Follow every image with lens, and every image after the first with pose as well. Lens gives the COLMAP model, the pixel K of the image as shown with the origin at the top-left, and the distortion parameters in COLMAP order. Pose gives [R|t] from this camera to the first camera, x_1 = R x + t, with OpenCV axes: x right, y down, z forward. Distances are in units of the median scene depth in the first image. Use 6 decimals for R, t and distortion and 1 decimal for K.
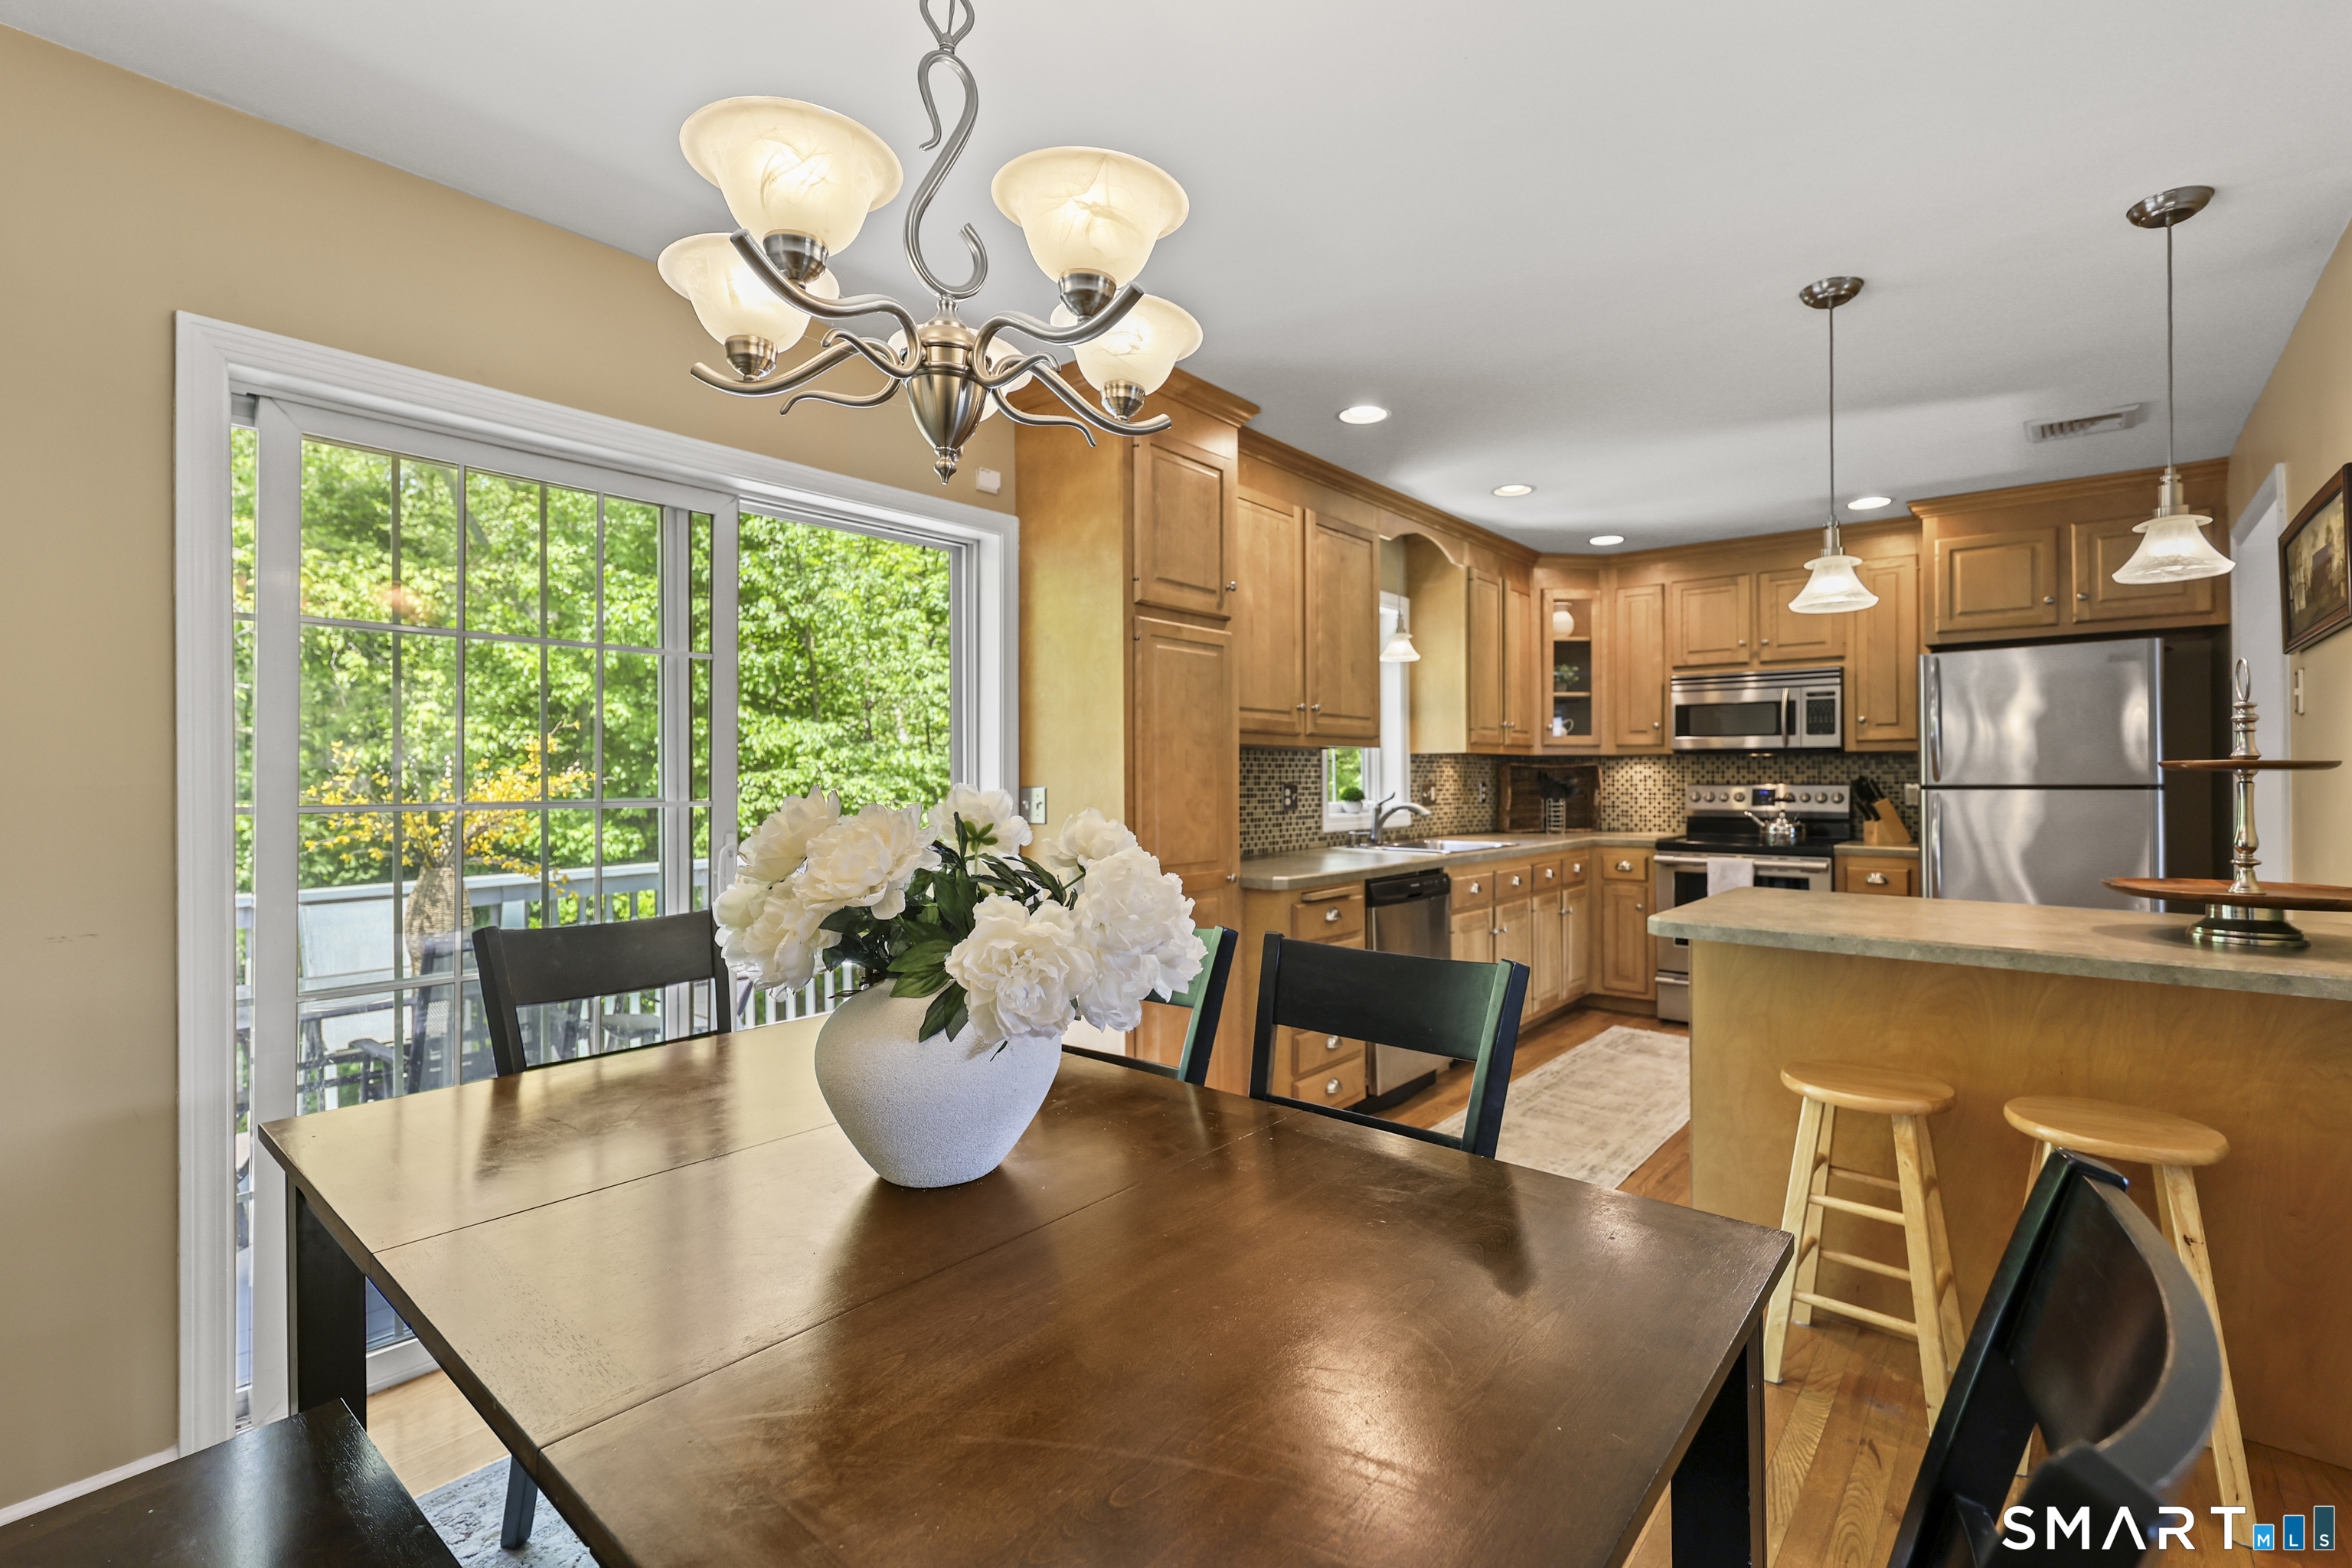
lens RADIAL K [[1041.1, 0, 1187.2], [0, 1041.1, 770.9], [0, 0, 1]] dist [0.000156, 0.000636]
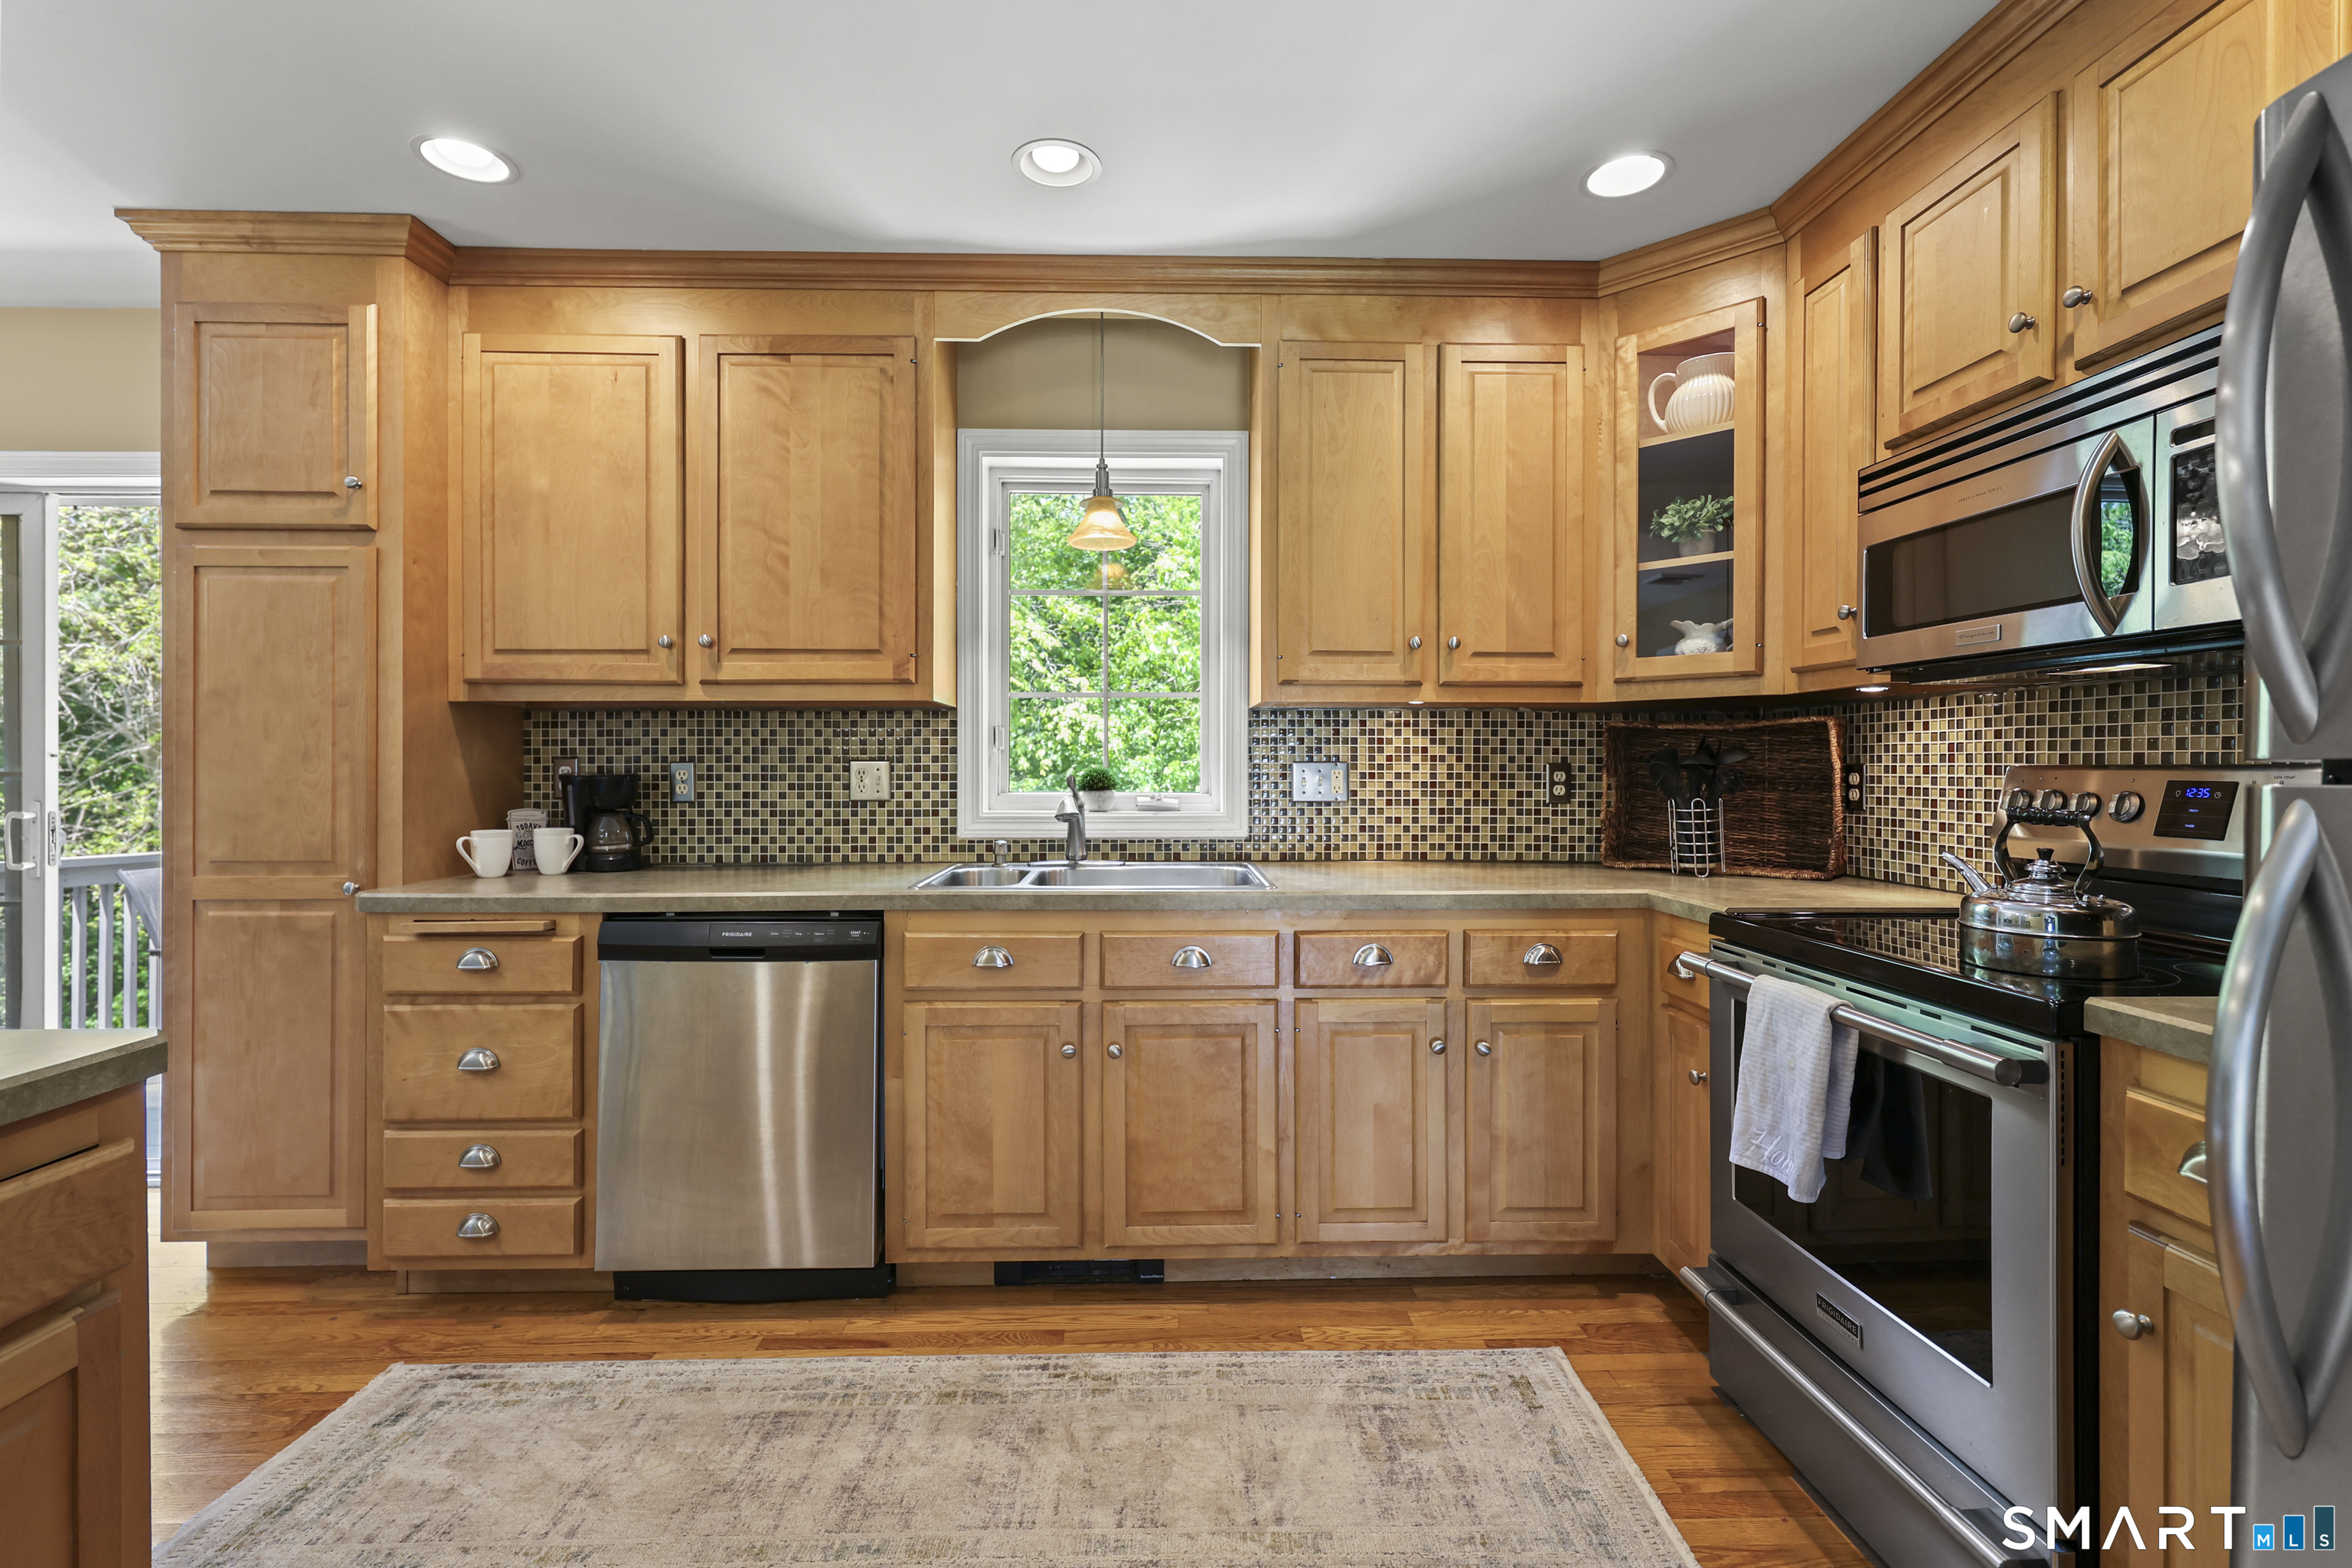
lens RADIAL K [[1041.1, 0, 1178.4], [0, 1041.1, 767.6], [0, 0, 1]] dist [0.000156, 0.000636]
pose [[0.661423, 0.004614, -0.749999, 0.659382], [0.003324, 0.999953, 0.009084, 0.010458], [0.750006, -0.008502, 0.661377, 0.653512]]
